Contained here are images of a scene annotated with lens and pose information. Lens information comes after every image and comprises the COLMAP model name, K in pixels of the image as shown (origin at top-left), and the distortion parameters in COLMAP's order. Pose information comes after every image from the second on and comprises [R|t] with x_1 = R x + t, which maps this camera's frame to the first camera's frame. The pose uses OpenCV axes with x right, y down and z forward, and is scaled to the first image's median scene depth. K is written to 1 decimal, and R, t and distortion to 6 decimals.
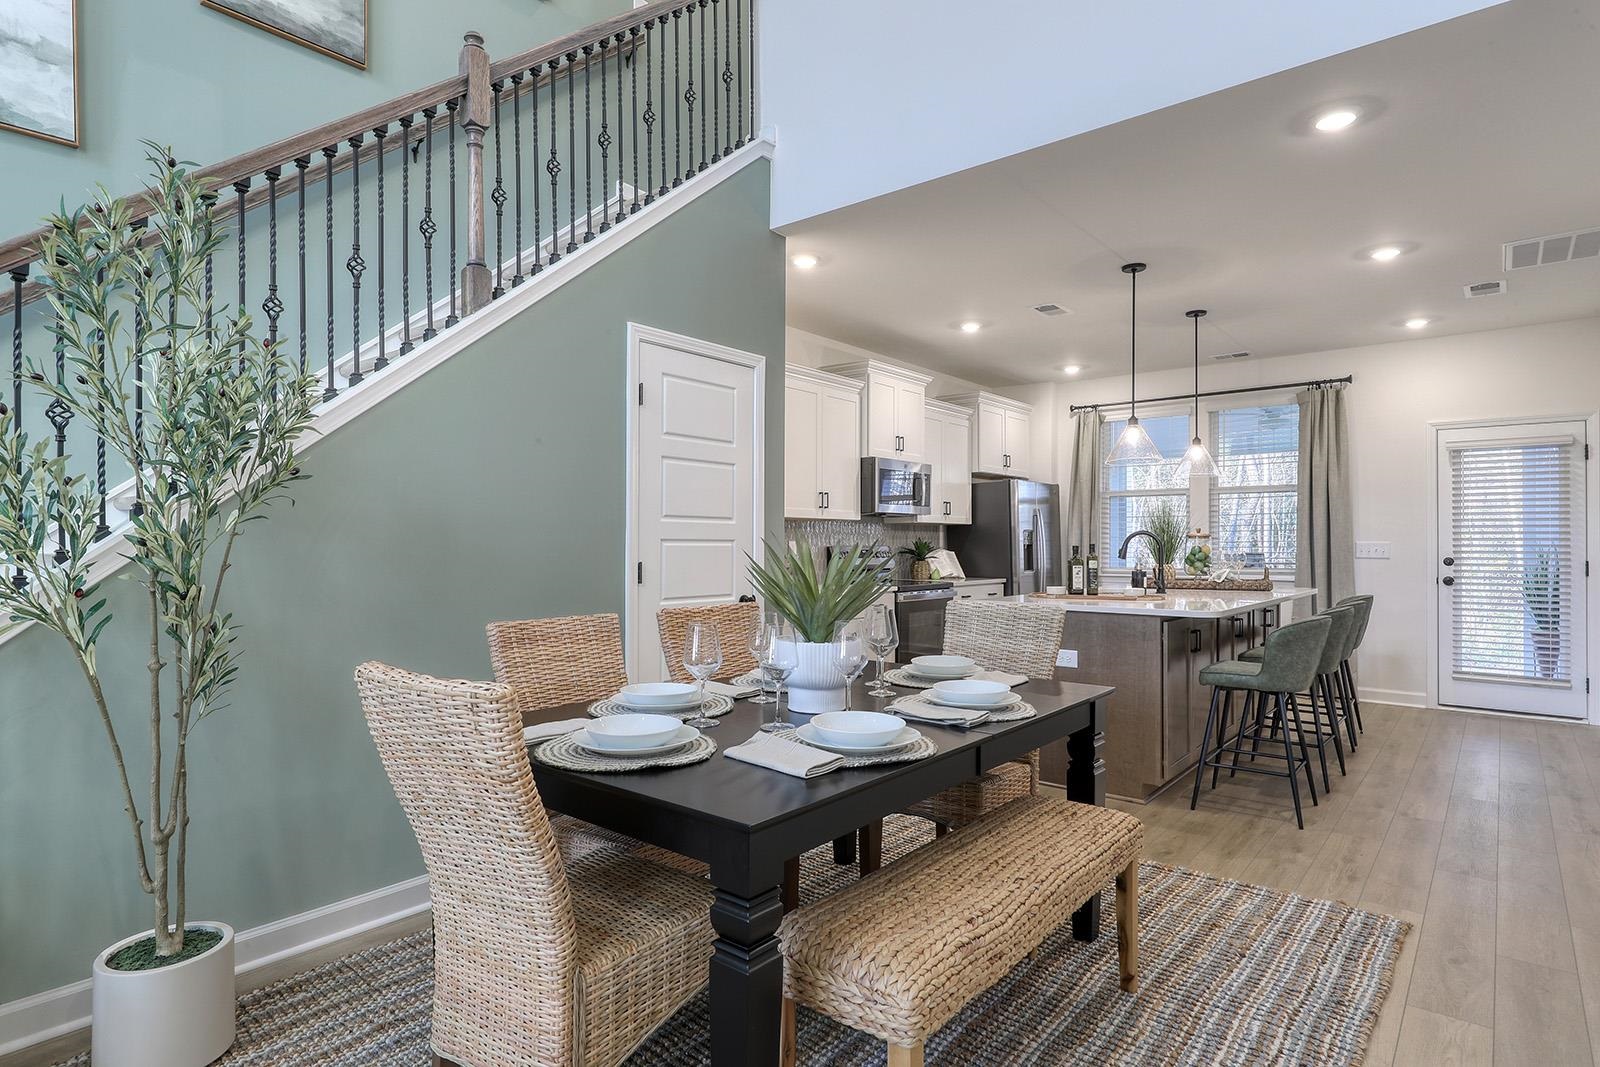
lens RADIAL K [[868.4, 0, 801.0], [0, 868.4, 545.8], [0, 0, 1]] dist [-0.000162, -0.000015]
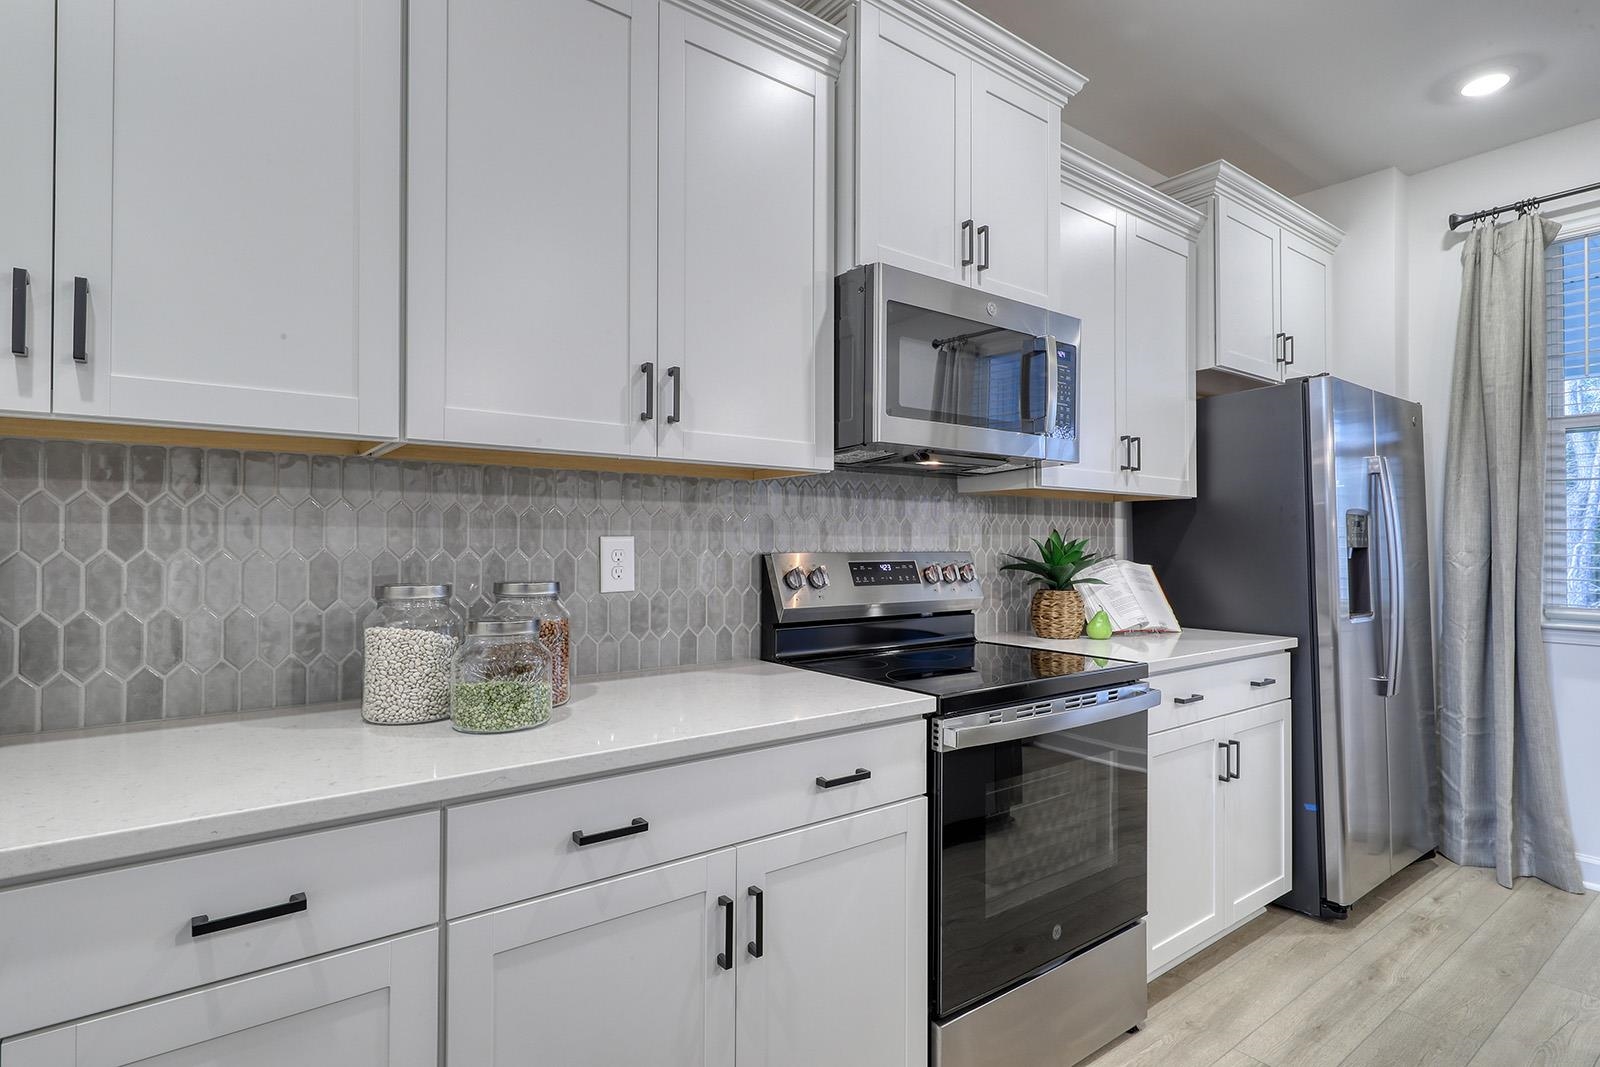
lens RADIAL K [[825.1, 0, 797.7], [0, 825.1, 532.4], [0, 0, 1]] dist [0.000516, 0.000926]
pose [[0.973182, 0.000935, -0.230033, 0.107810], [-0.004350, 0.999888, -0.014342, -0.002410], [0.229994, 0.014958, 0.973077, 0.606172]]
